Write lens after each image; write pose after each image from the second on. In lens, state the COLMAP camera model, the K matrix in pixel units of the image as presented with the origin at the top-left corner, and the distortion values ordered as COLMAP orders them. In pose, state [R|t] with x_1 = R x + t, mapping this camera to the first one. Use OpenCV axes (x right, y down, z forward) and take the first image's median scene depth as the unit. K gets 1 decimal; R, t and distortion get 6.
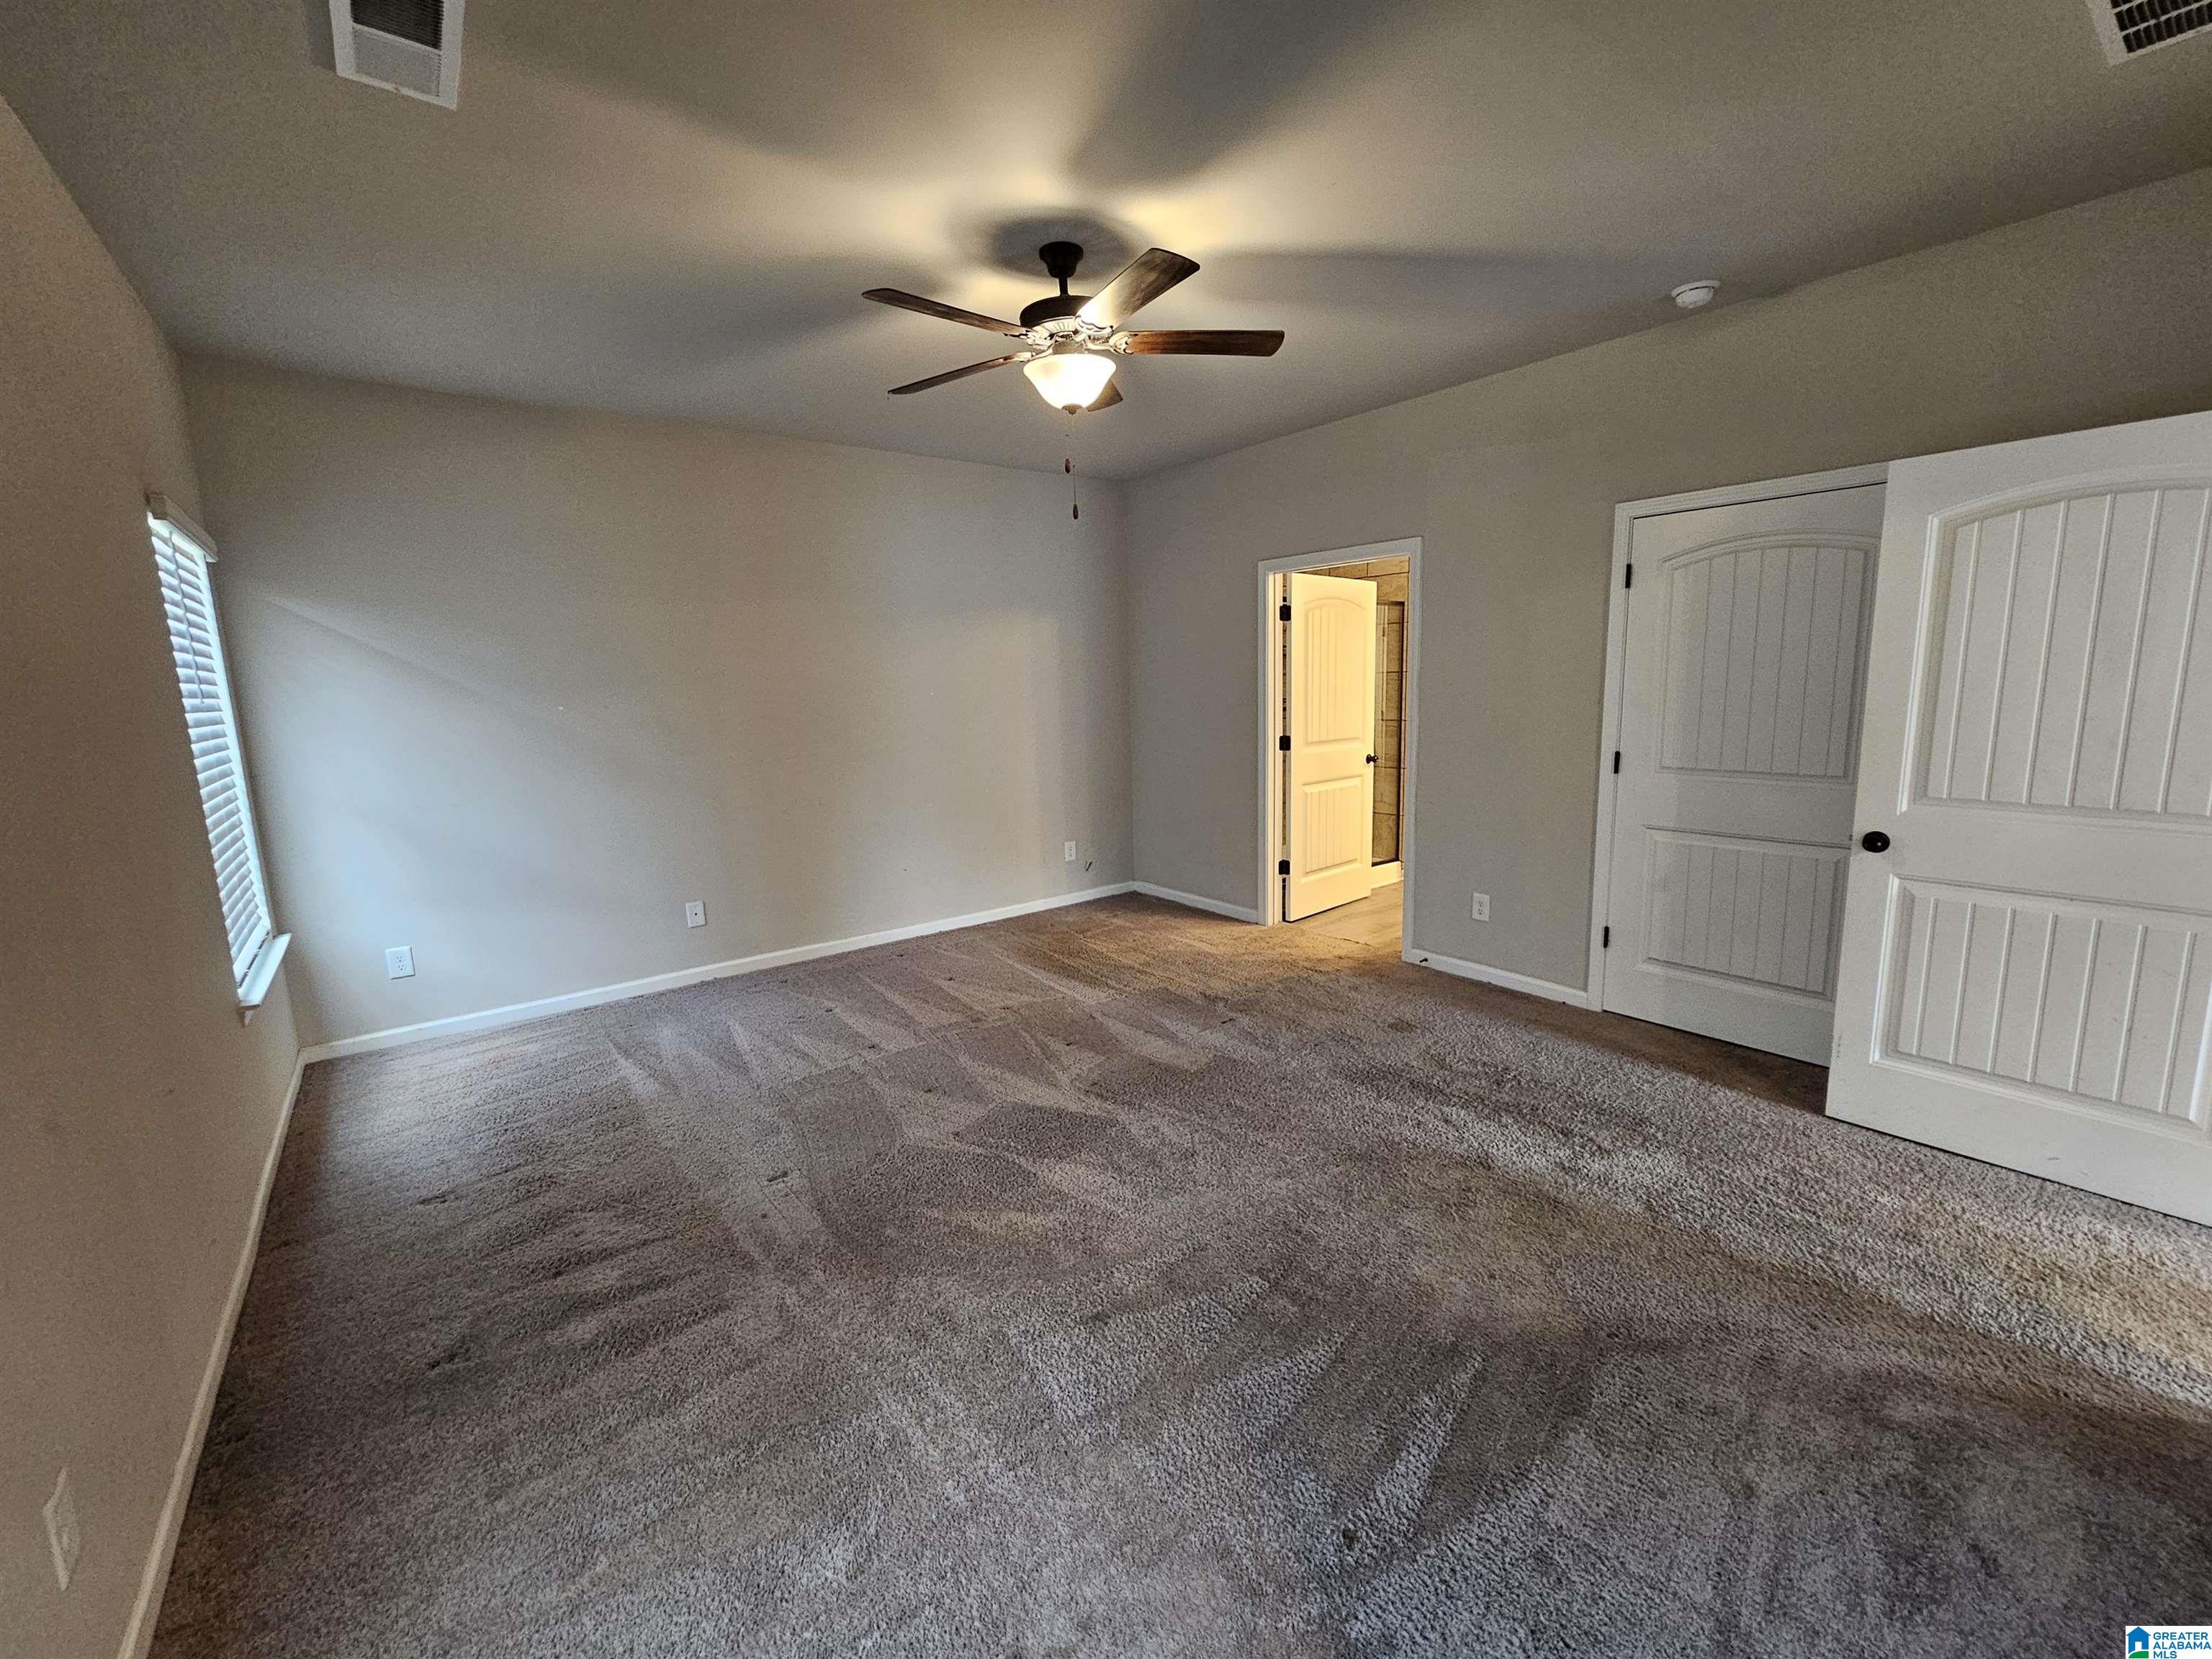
lens RADIAL K [[906.6, 0, 1106.5], [0, 906.6, 816.2], [0, 0, 1]] dist [0.001123, -0.000152]
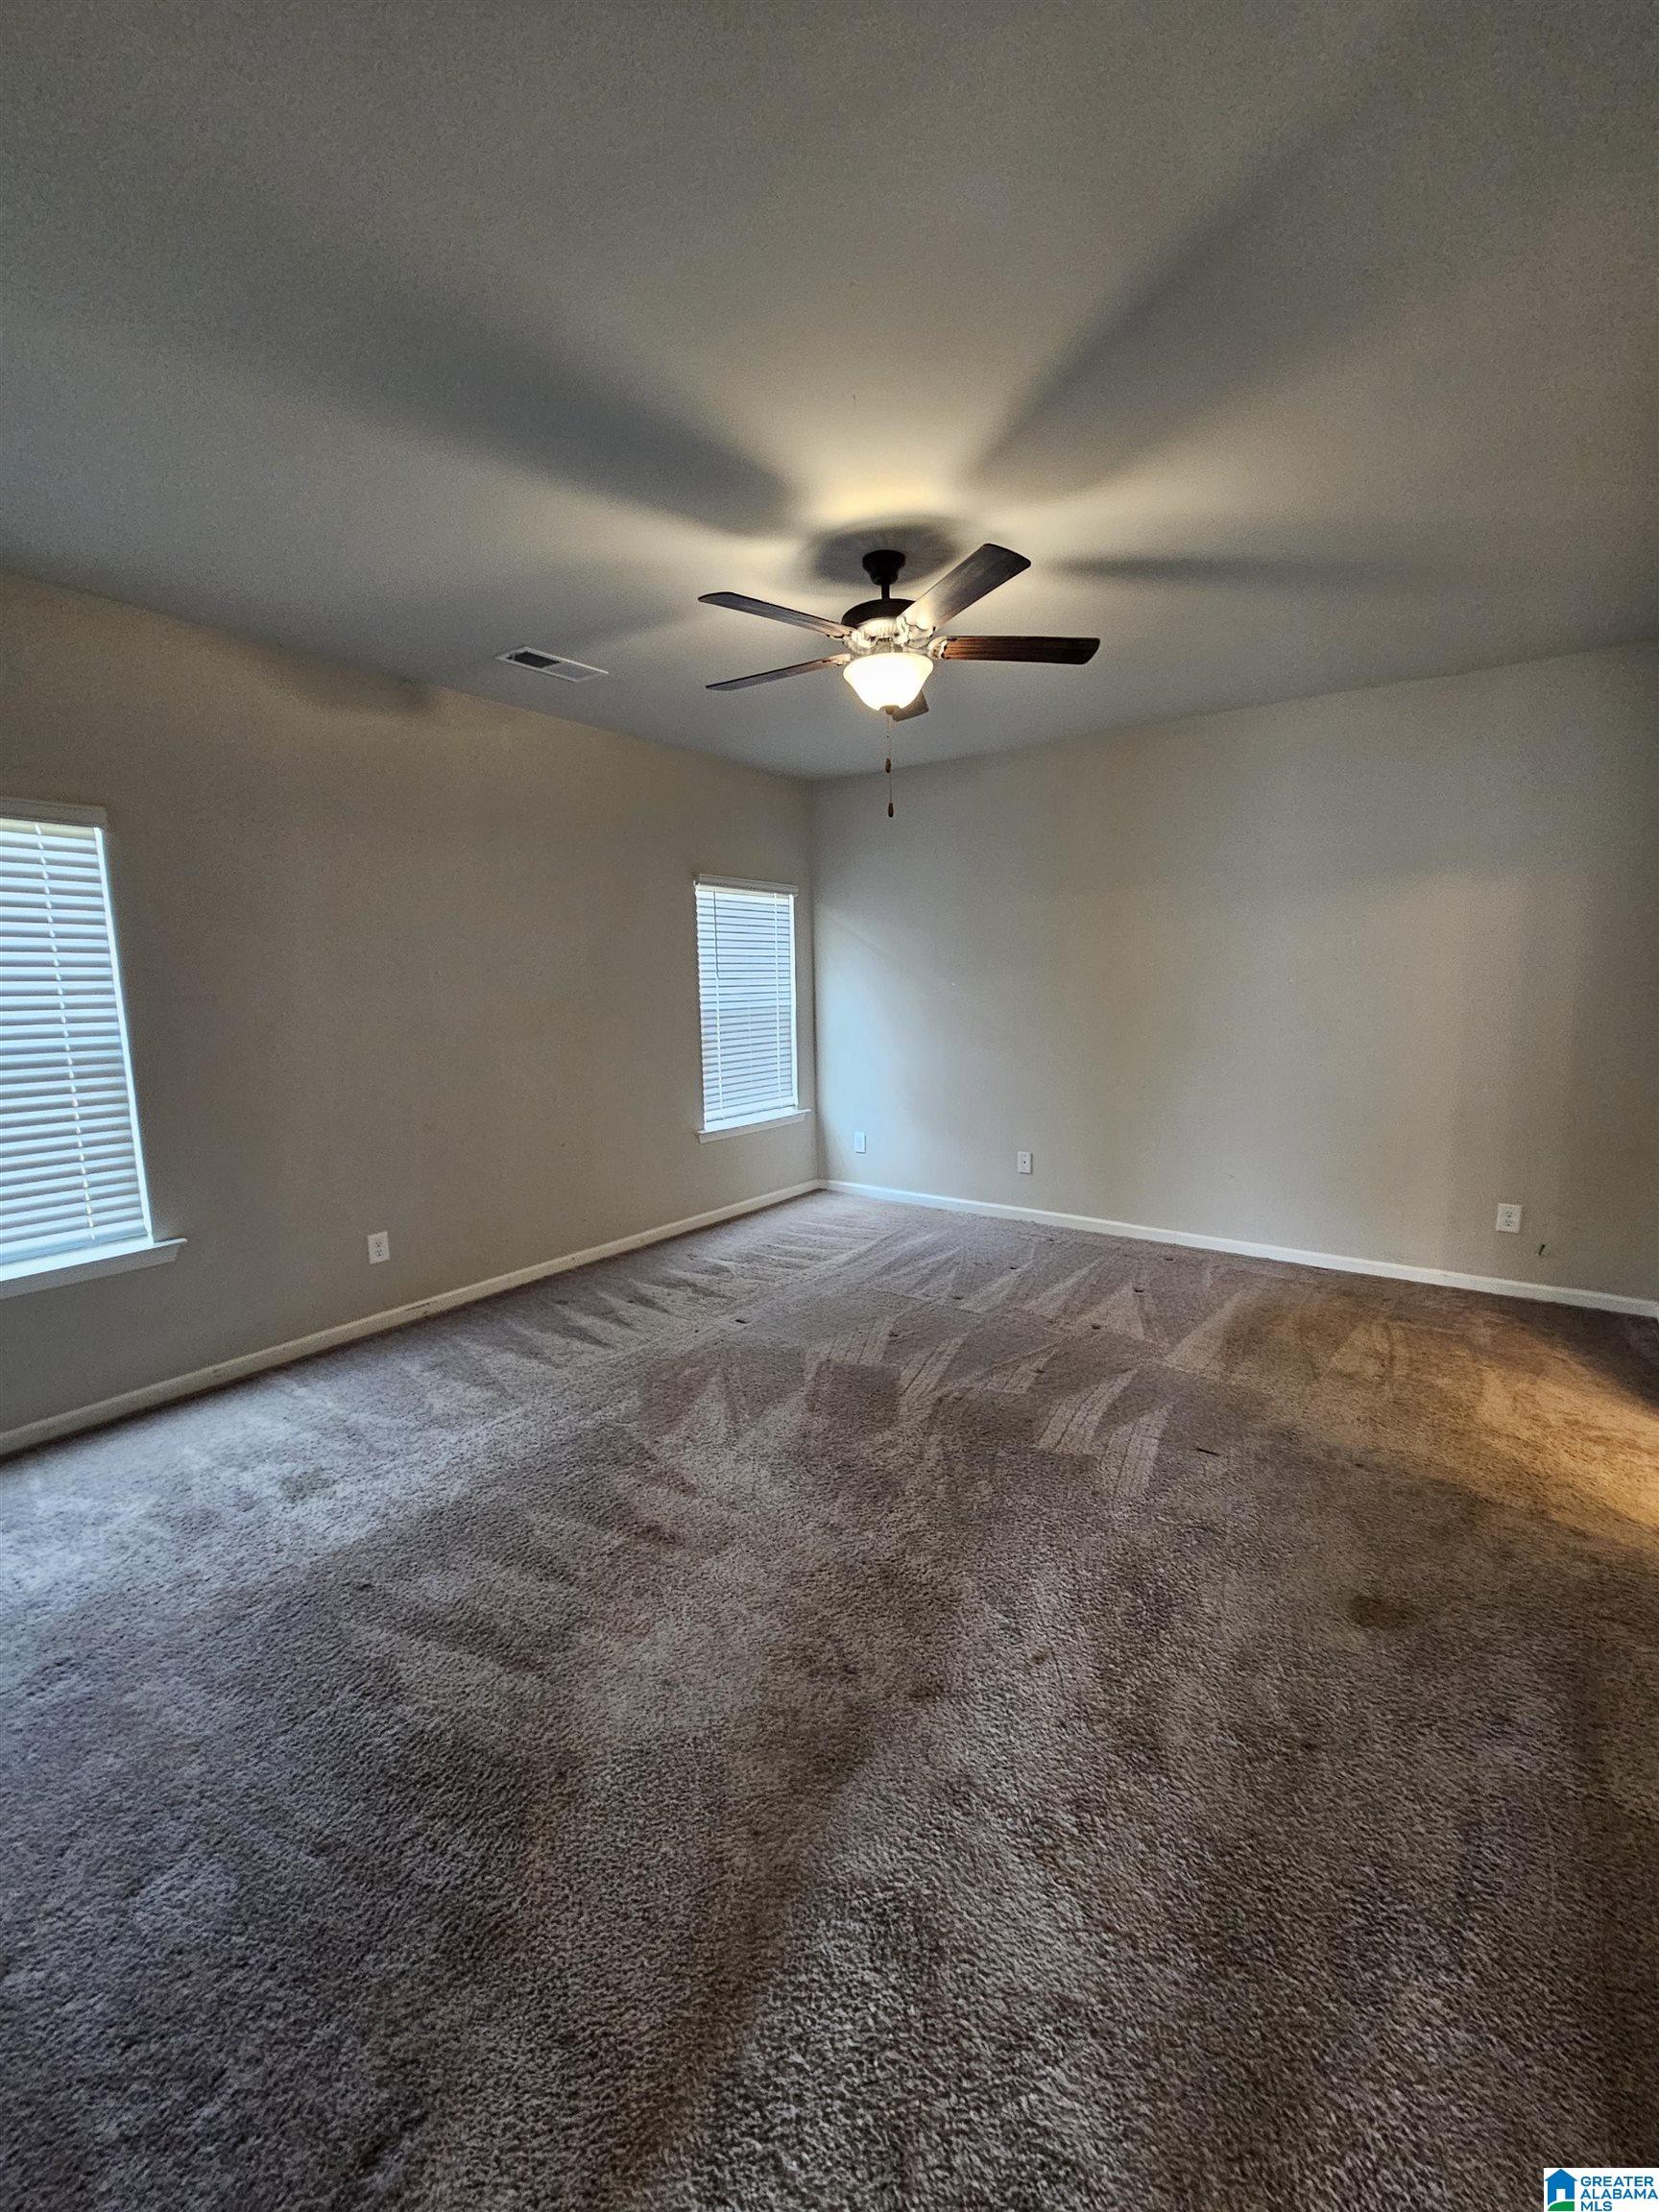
lens RADIAL K [[906.6, 0, 826.2], [0, 906.6, 1085.9], [0, 0, 1]] dist [0.001123, -0.000152]
pose [[0.283284, 0.139138, -0.948889, 0.643603], [-0.136084, 0.985240, 0.103841, -0.085559], [0.949332, 0.099712, 0.298037, 0.444346]]
